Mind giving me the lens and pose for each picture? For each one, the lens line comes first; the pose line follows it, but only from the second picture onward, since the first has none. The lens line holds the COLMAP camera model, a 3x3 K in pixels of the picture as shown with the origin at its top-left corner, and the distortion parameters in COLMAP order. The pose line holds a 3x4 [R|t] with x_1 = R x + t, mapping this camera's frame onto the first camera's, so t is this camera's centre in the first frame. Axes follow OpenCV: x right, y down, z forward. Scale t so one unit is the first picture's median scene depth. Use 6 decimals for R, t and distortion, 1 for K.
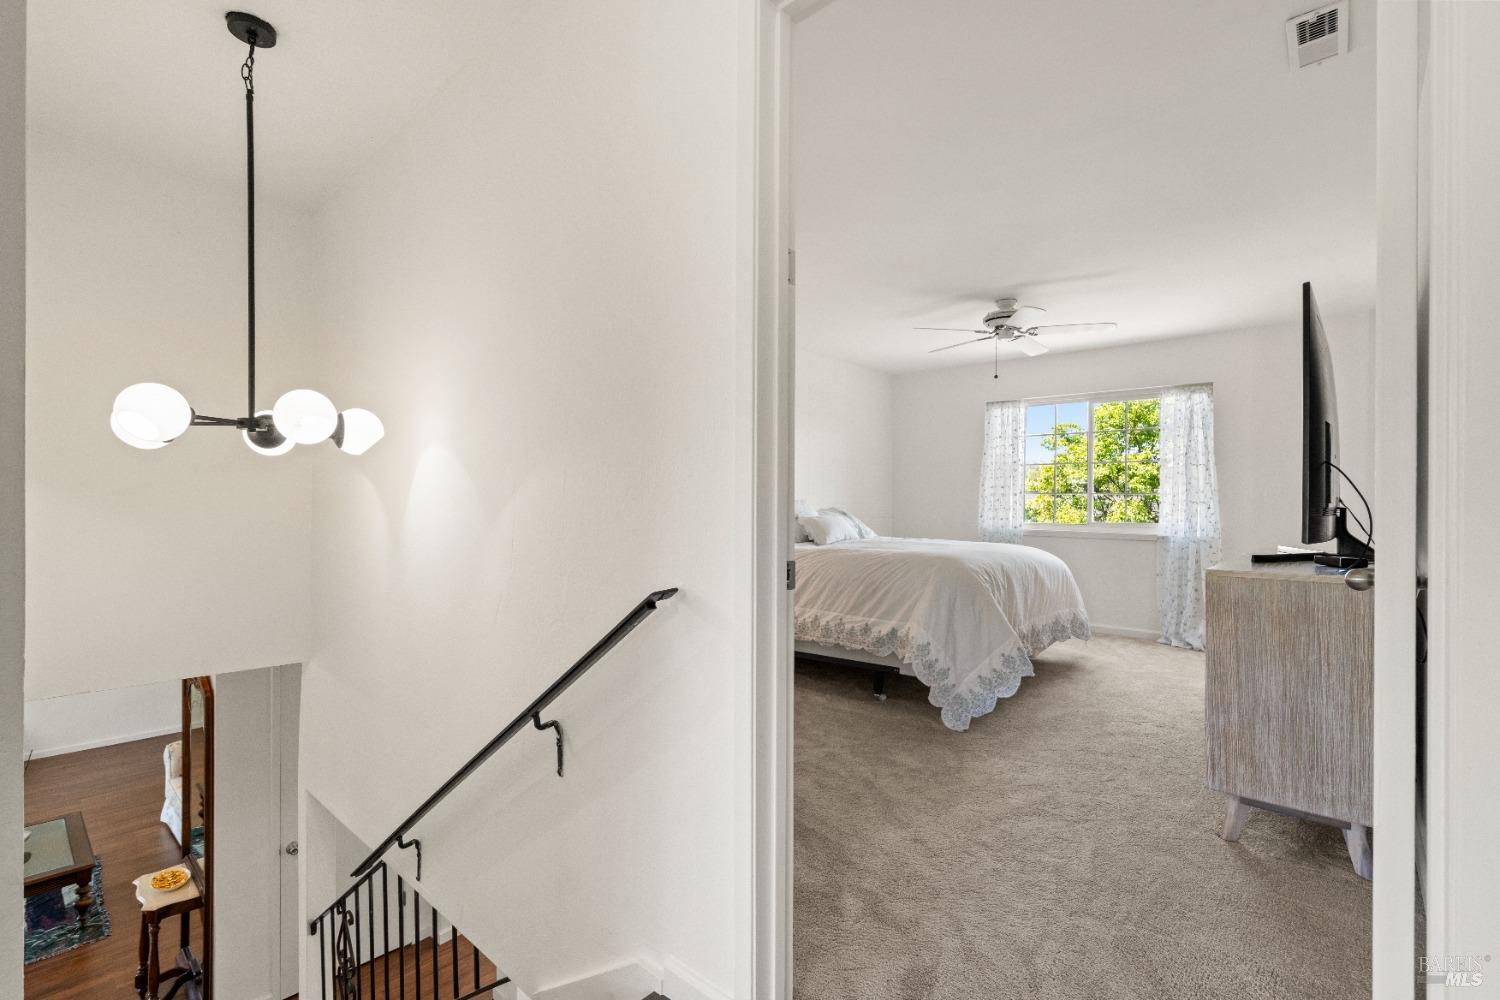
lens RADIAL K [[688.9, 0, 749.5], [0, 688.9, 498.8], [0, 0, 1]] dist [-0.004116, 0.000736]
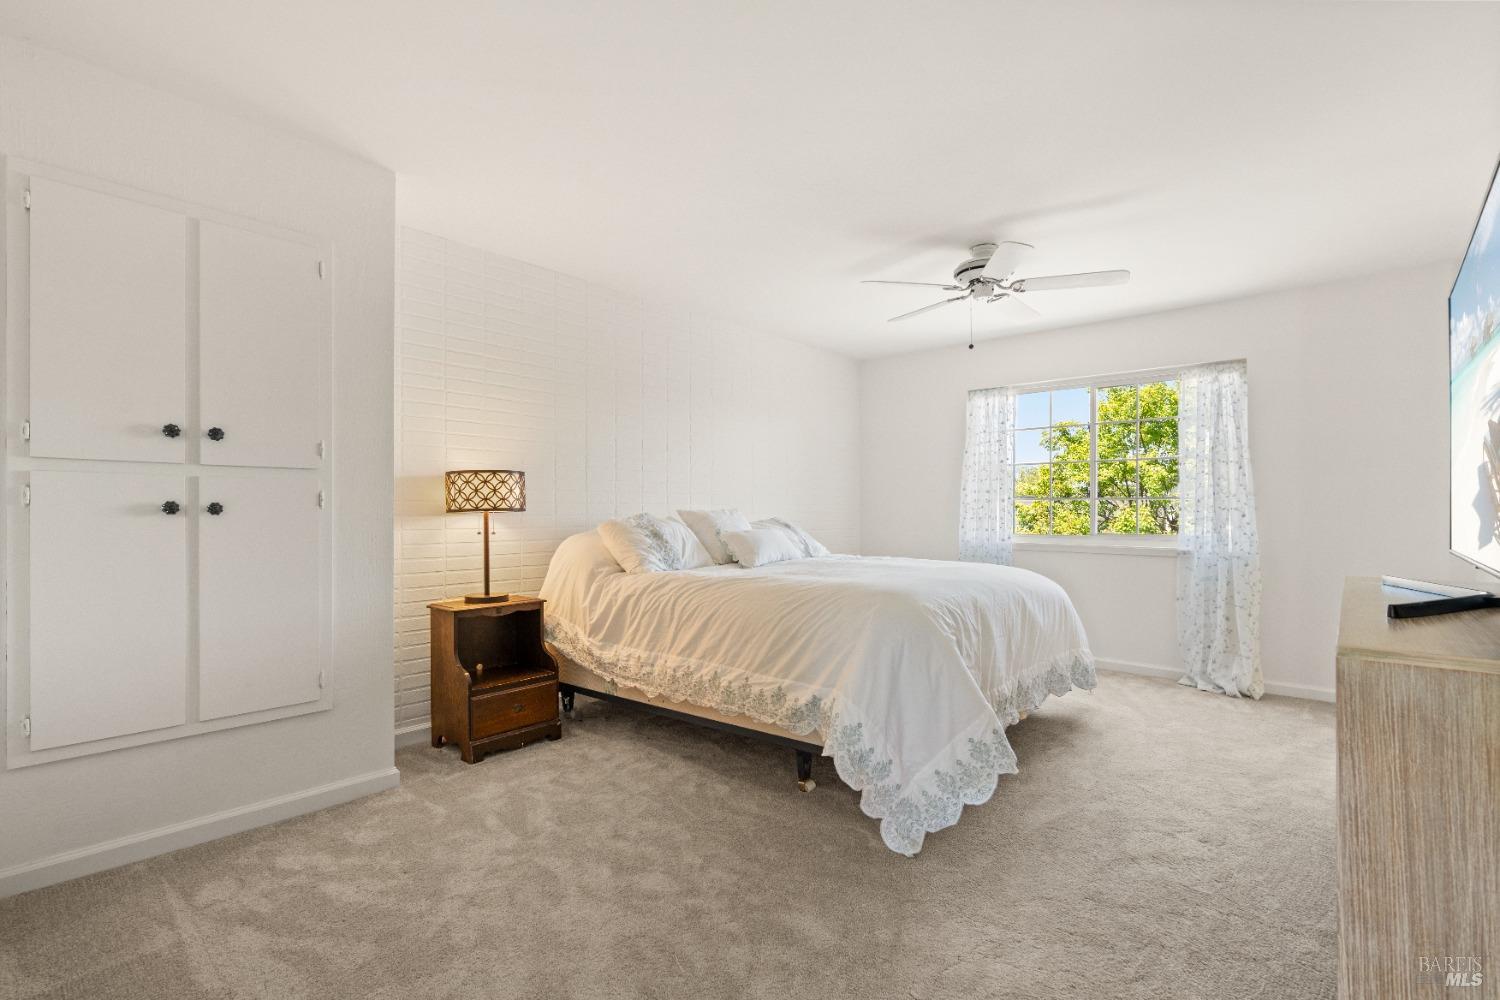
lens RADIAL K [[688.9, 0, 750.4], [0, 688.9, 503.5], [0, 0, 1]] dist [-0.004116, 0.000736]
pose [[0.999974, -0.006862, 0.002379, 0.111237], [0.006870, 0.999970, -0.003444, -0.002356], [-0.002355, 0.003461, 0.999991, 0.239192]]
